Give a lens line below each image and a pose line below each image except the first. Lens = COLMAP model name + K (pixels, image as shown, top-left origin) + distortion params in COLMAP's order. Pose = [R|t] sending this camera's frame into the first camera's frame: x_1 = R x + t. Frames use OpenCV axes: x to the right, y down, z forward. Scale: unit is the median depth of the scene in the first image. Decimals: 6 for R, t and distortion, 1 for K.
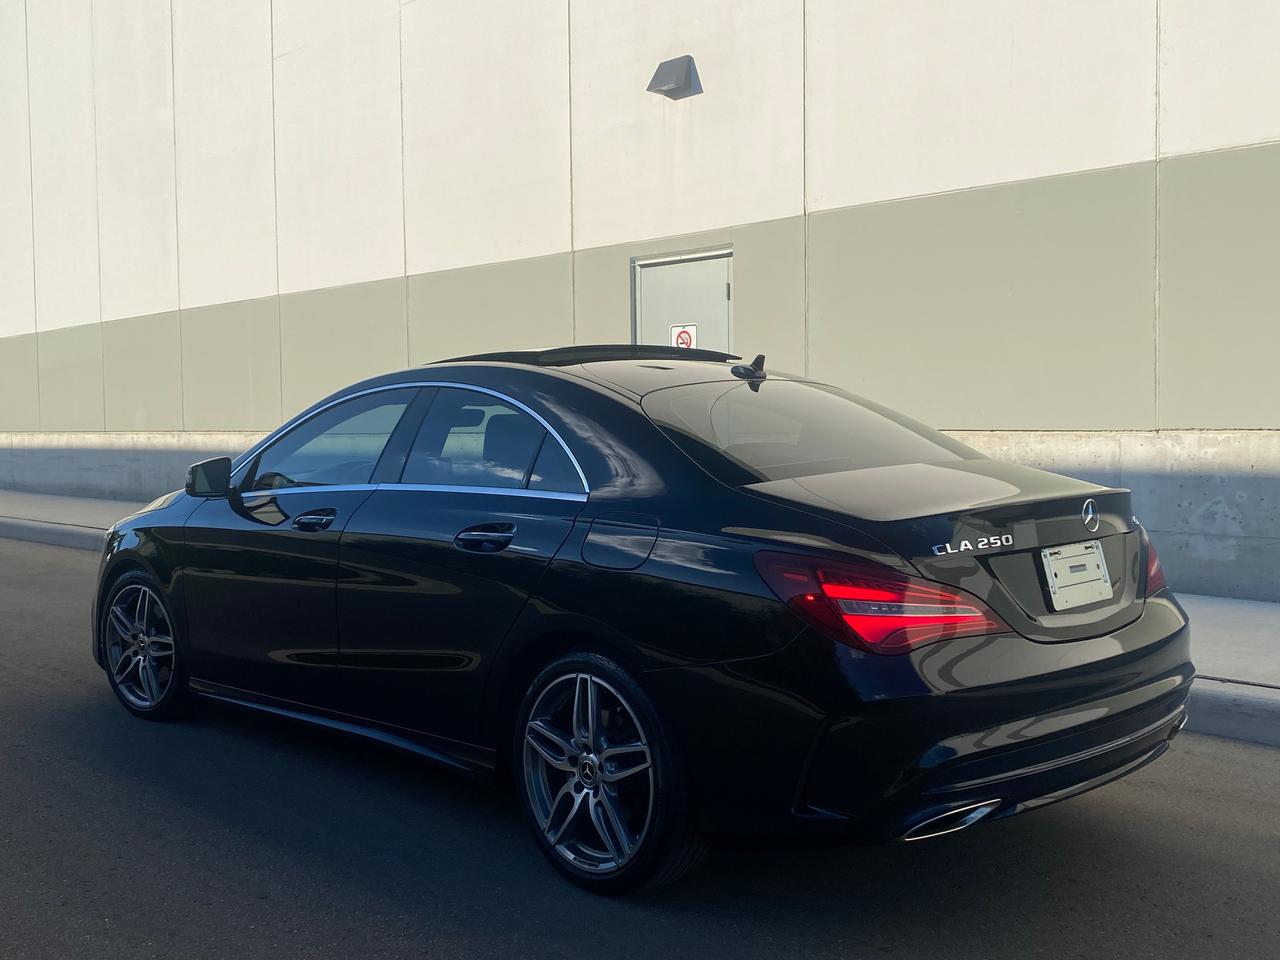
lens RADIAL K [[1322.9, 0, 640.0], [0, 1322.9, 480.0], [0, 0, 1]] dist [0.101929, -0.175397]
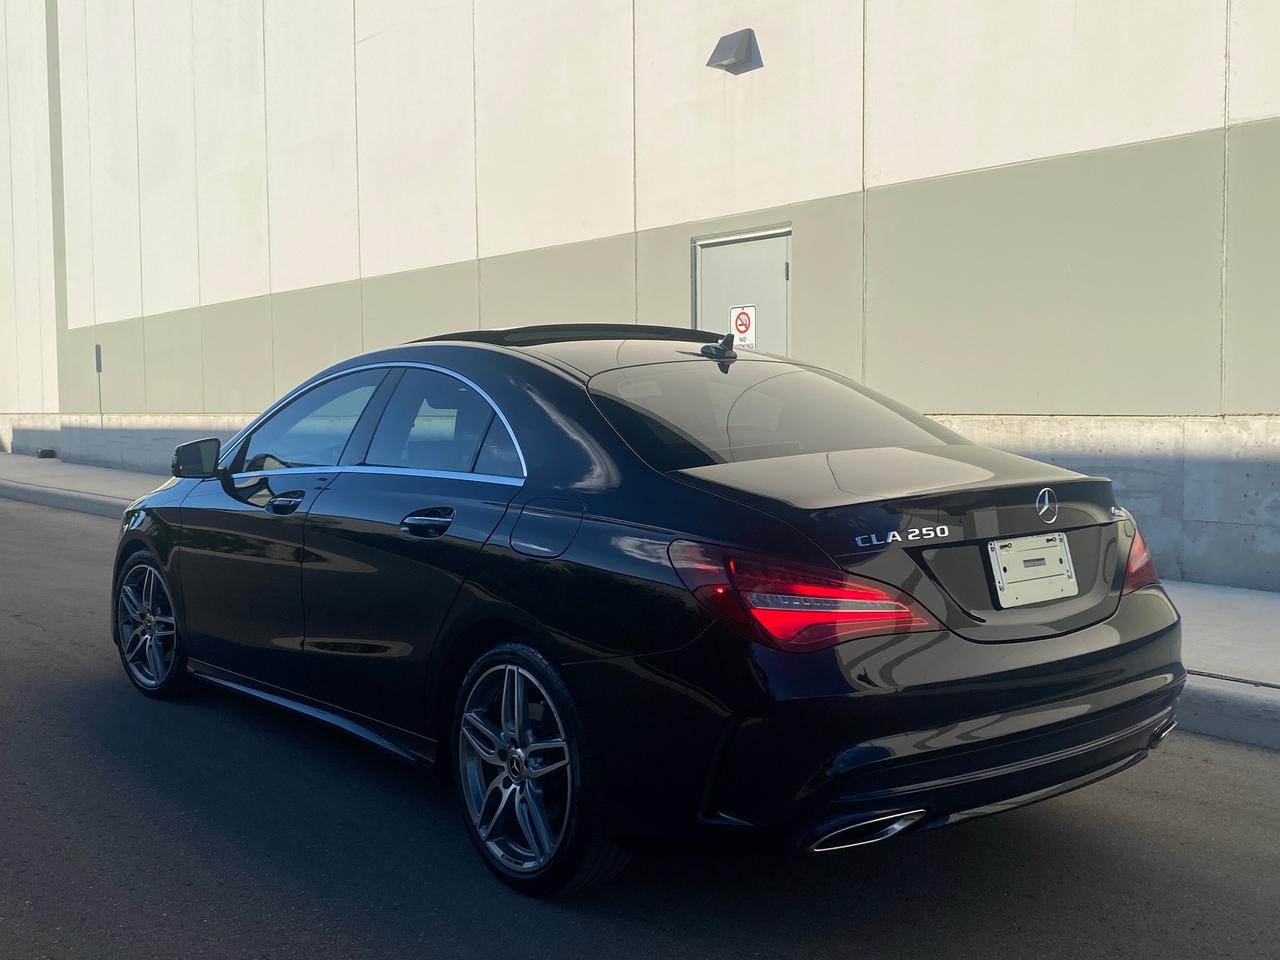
lens RADIAL K [[1322.9, 0, 640.0], [0, 1322.9, 480.0], [0, 0, 1]] dist [0.101929, -0.175397]
pose [[0.995758, 0.008456, -0.091623, 0.106687], [-0.007360, 0.999897, 0.012284, -0.000470], [0.091717, -0.011558, 0.995718, 0.039782]]
